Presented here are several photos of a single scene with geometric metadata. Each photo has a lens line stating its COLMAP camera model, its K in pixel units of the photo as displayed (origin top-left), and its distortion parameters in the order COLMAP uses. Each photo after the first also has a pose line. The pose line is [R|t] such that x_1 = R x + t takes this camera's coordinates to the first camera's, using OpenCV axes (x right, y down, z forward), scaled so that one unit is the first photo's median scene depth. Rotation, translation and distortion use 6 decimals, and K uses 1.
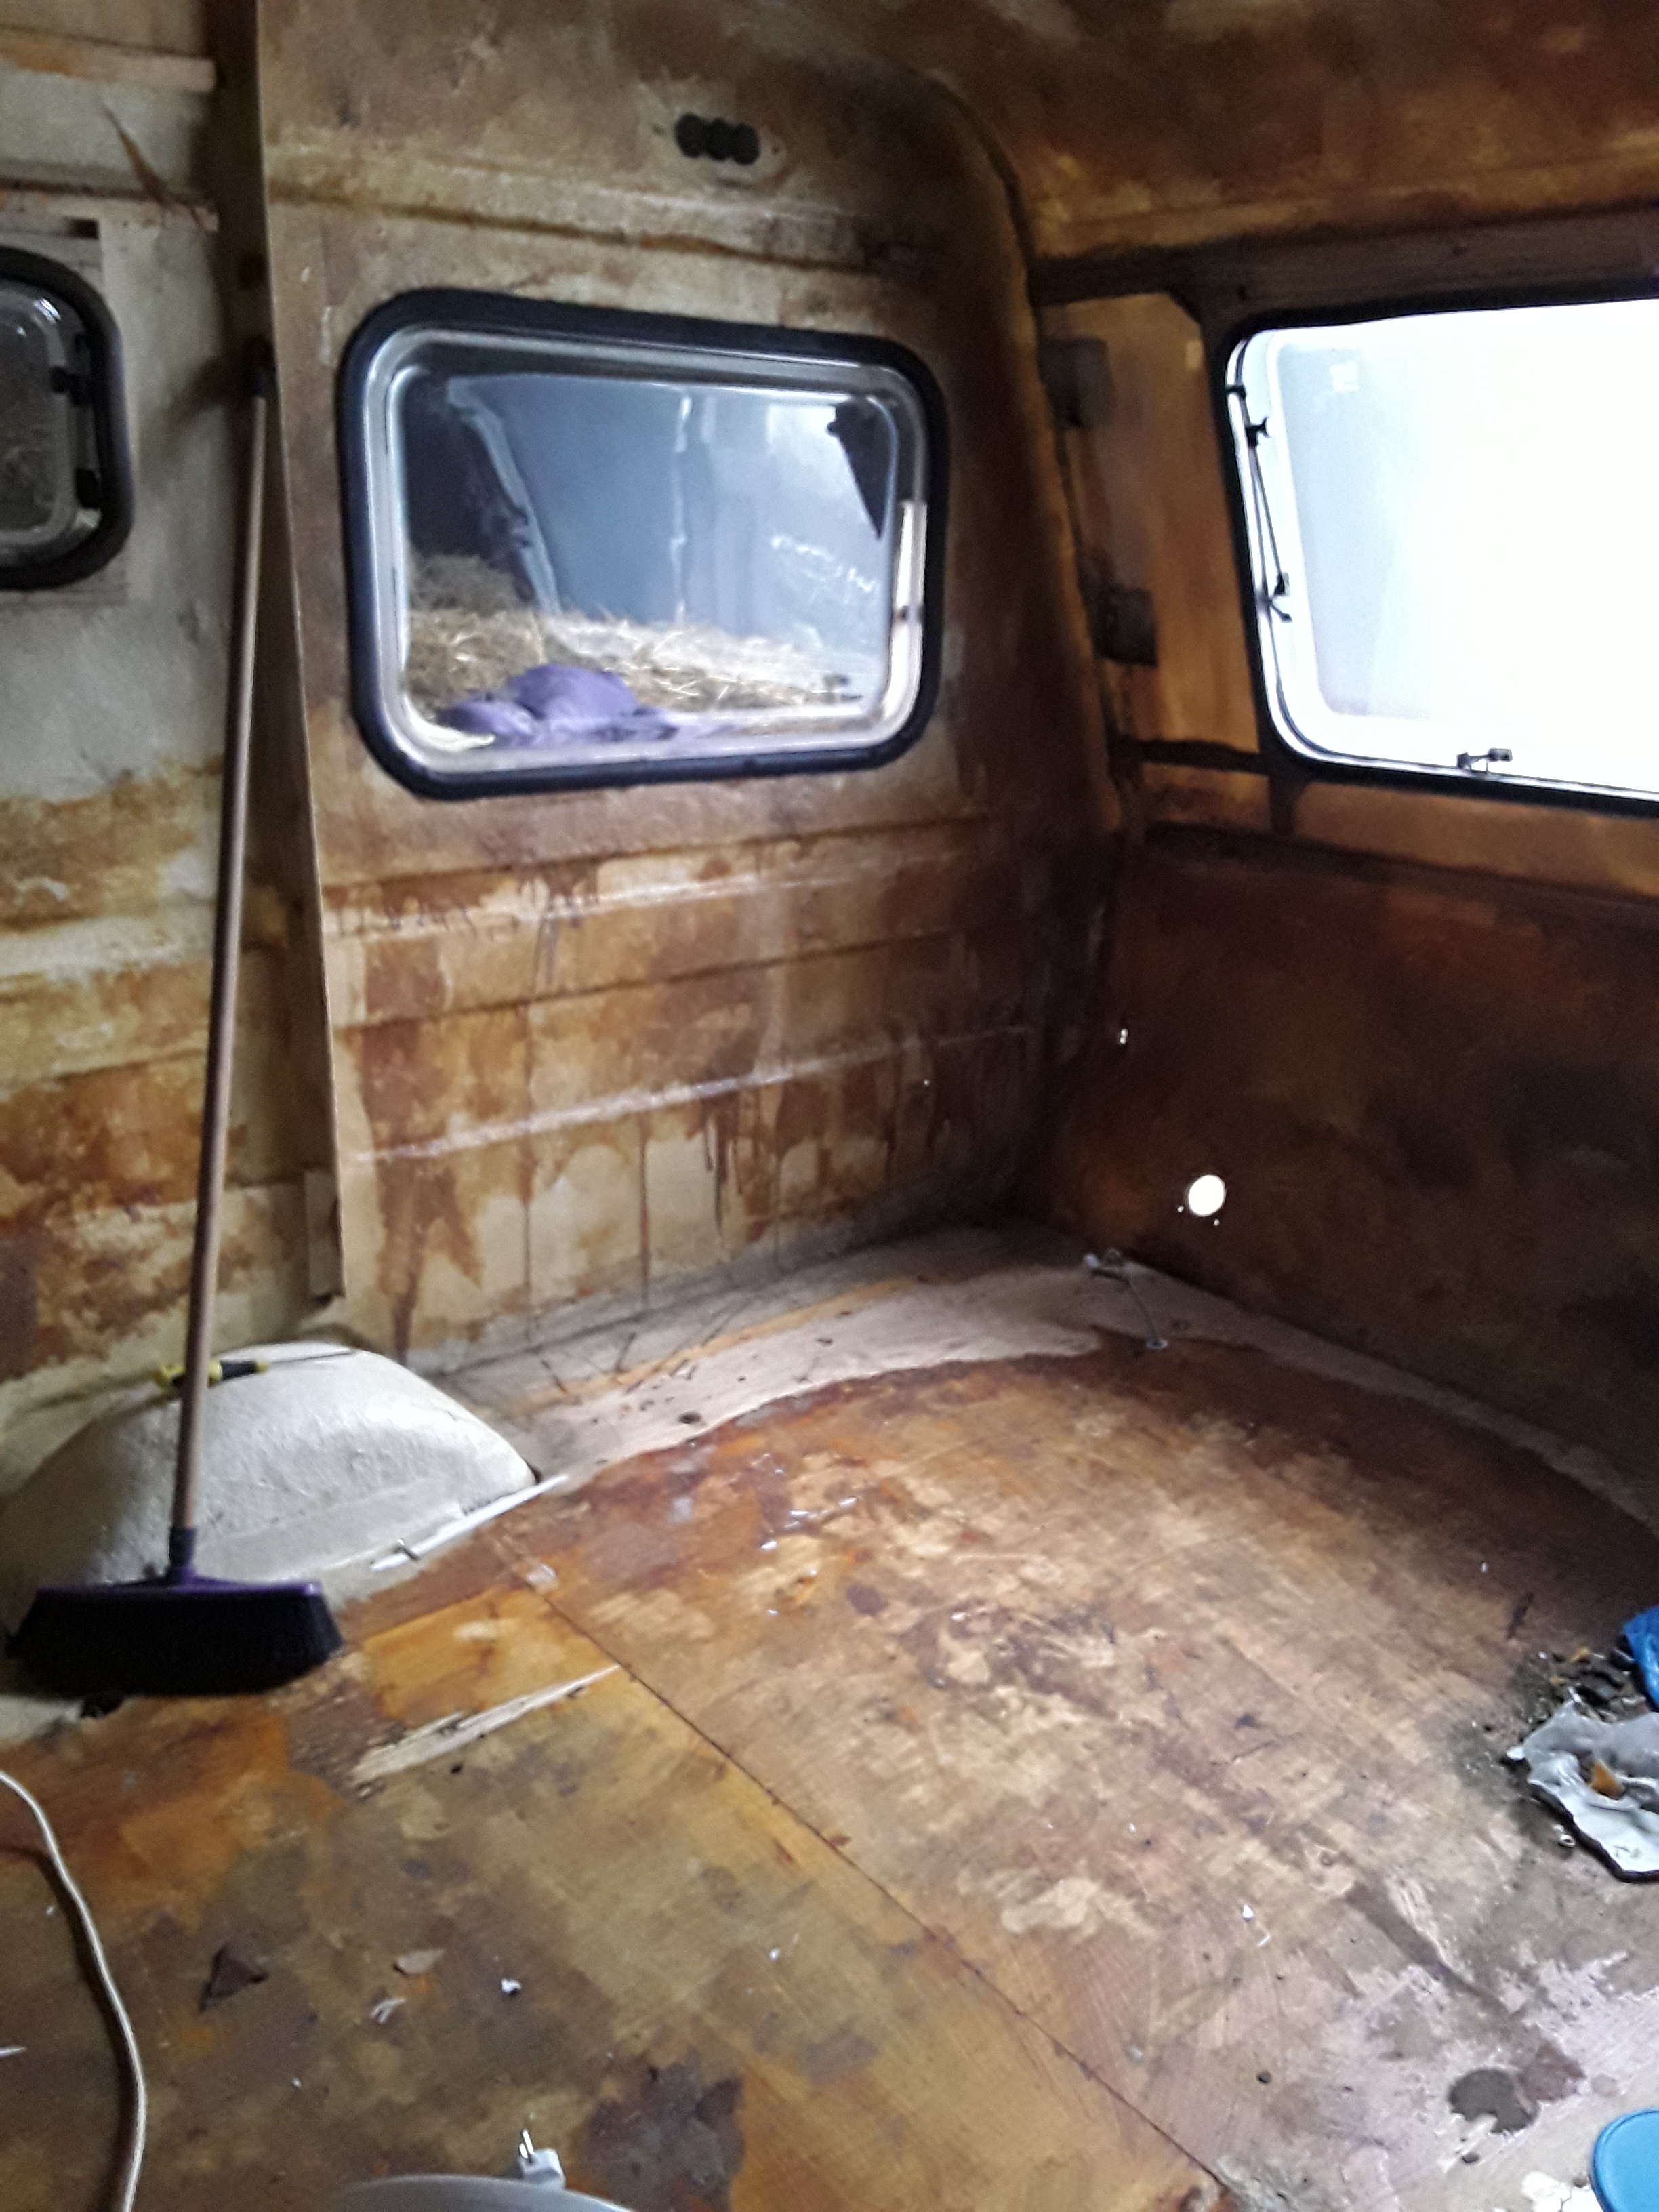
lens RADIAL K [[1830.6, 0, 824.3], [0, 1830.6, 1094.5], [0, 0, 1]] dist [0.142610, -0.255976]
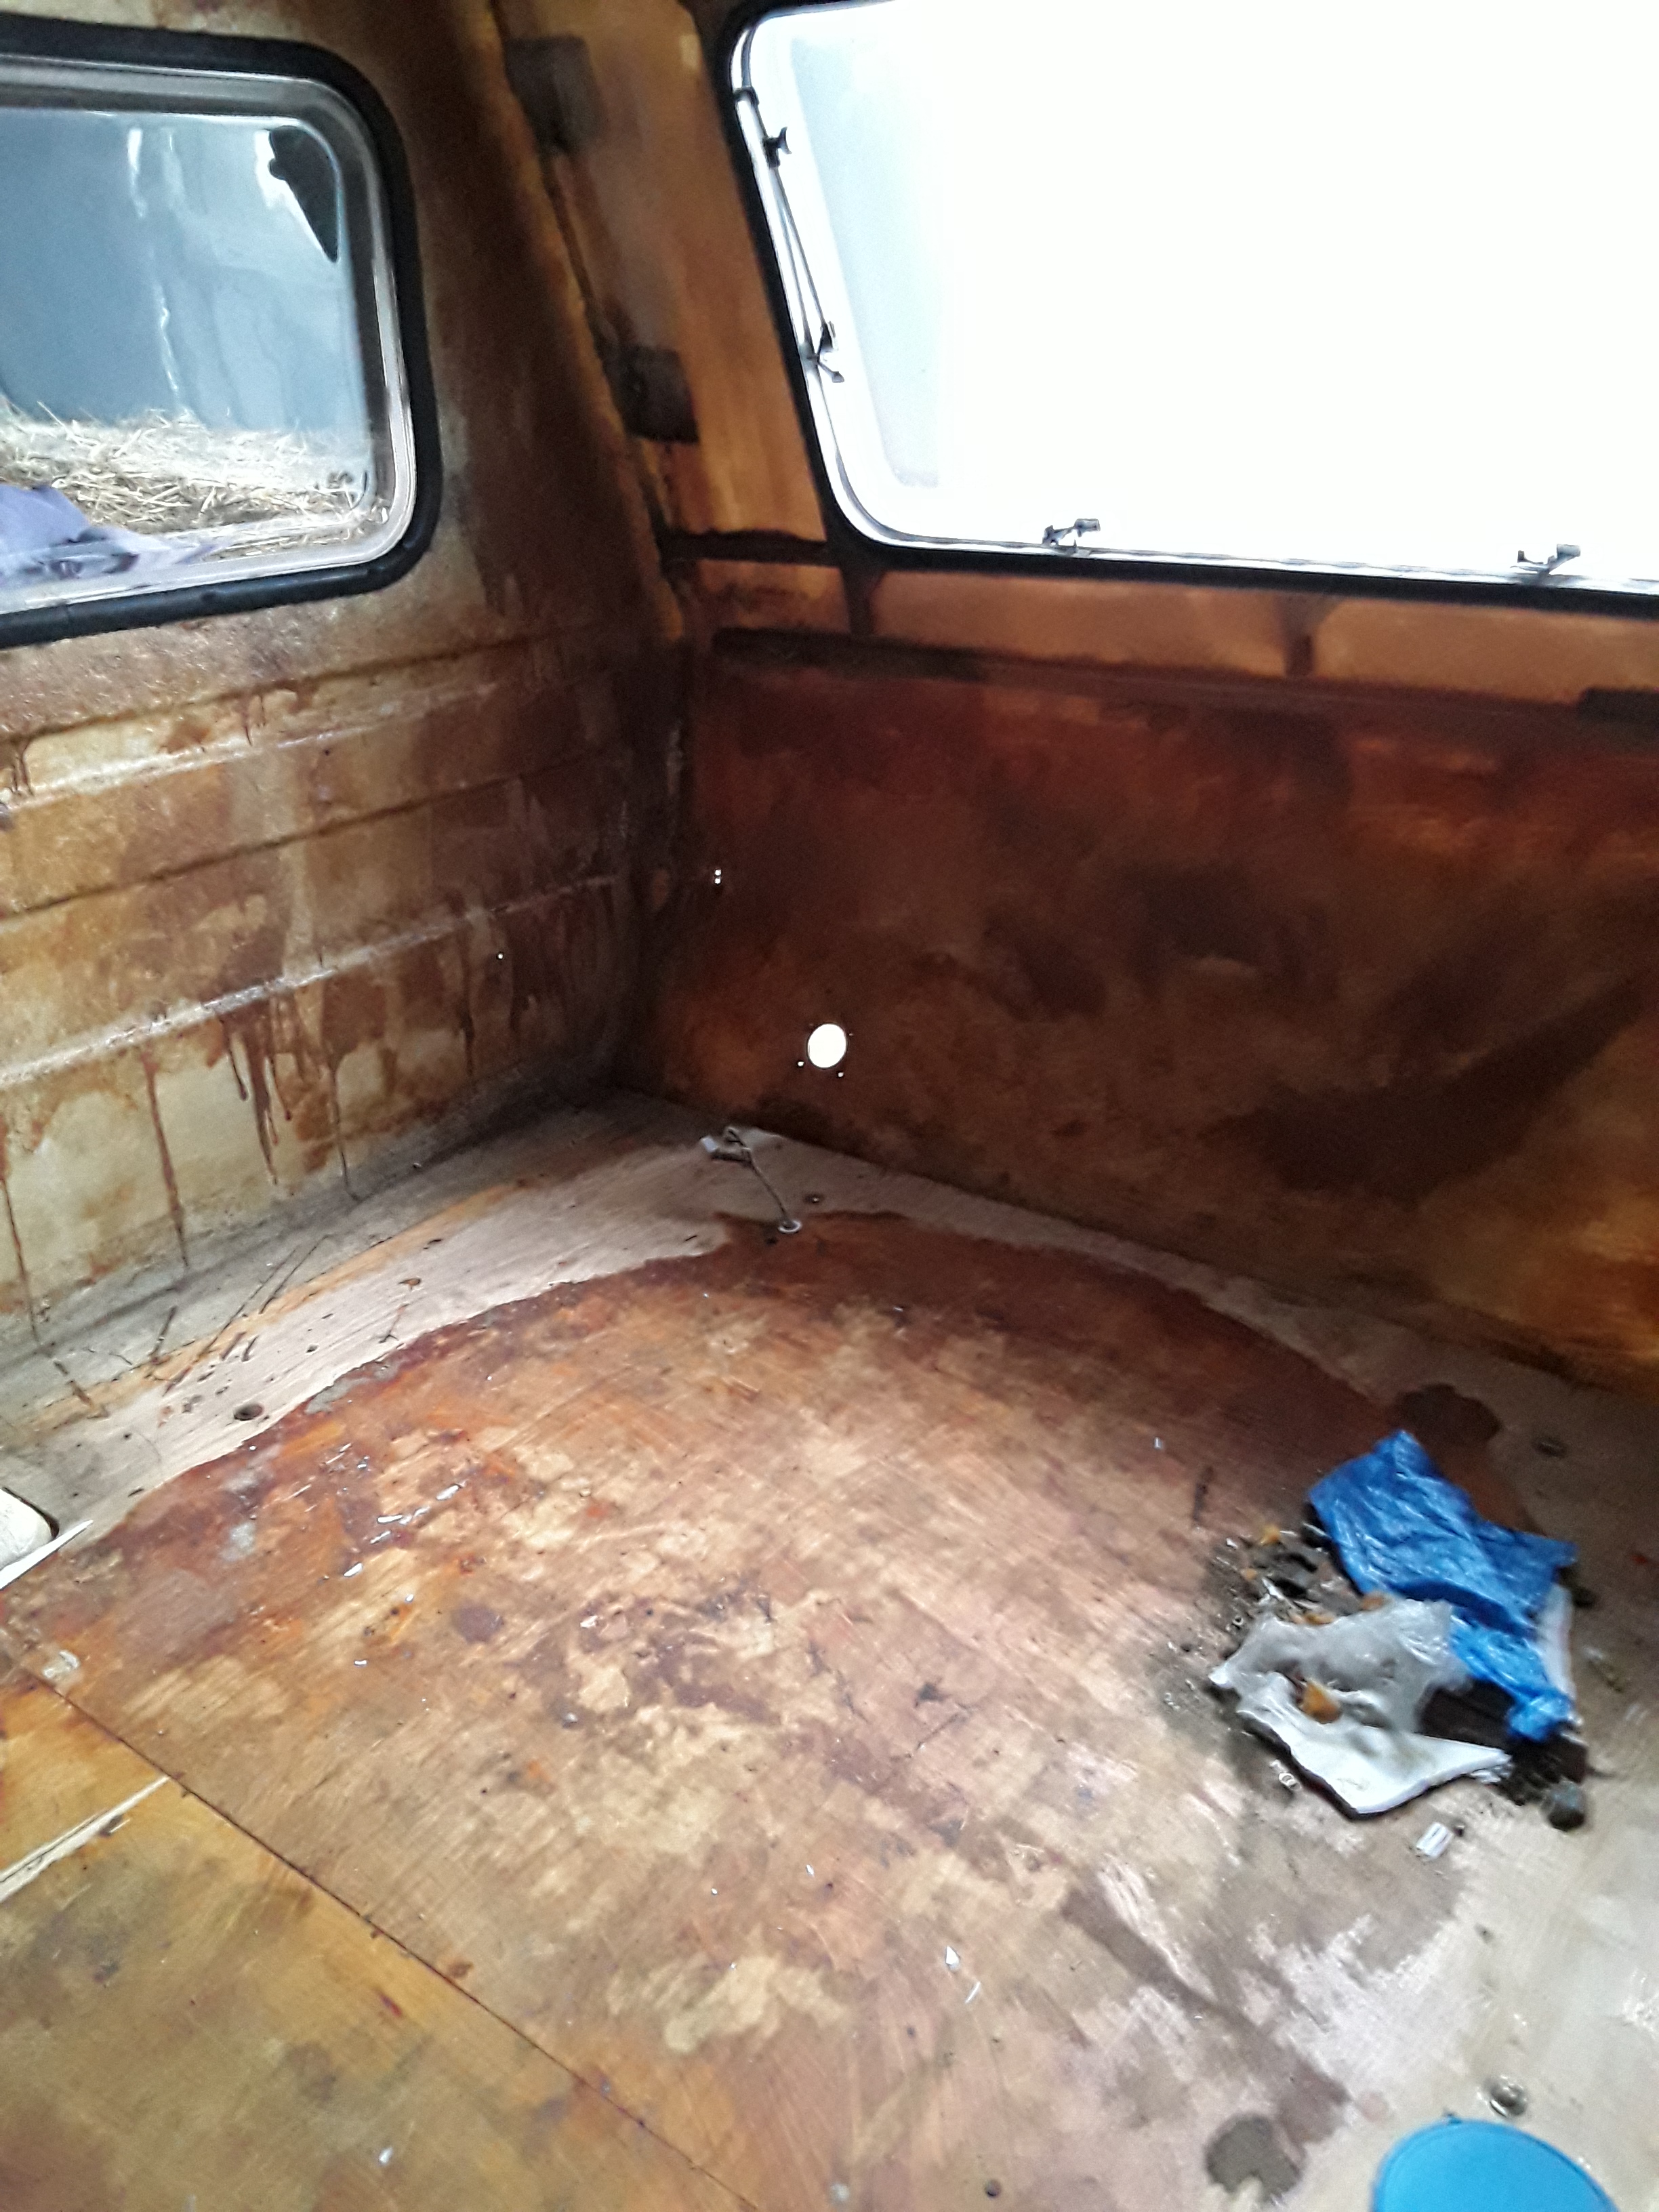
lens RADIAL K [[1830.6, 0, 824.3], [0, 1830.6, 1094.5], [0, 0, 1]] dist [0.142610, -0.255976]
pose [[0.973243, -0.132565, 0.187681, 0.043817], [0.111301, 0.986555, 0.119670, -0.038534], [-0.201021, -0.095579, 0.974913, 0.154079]]
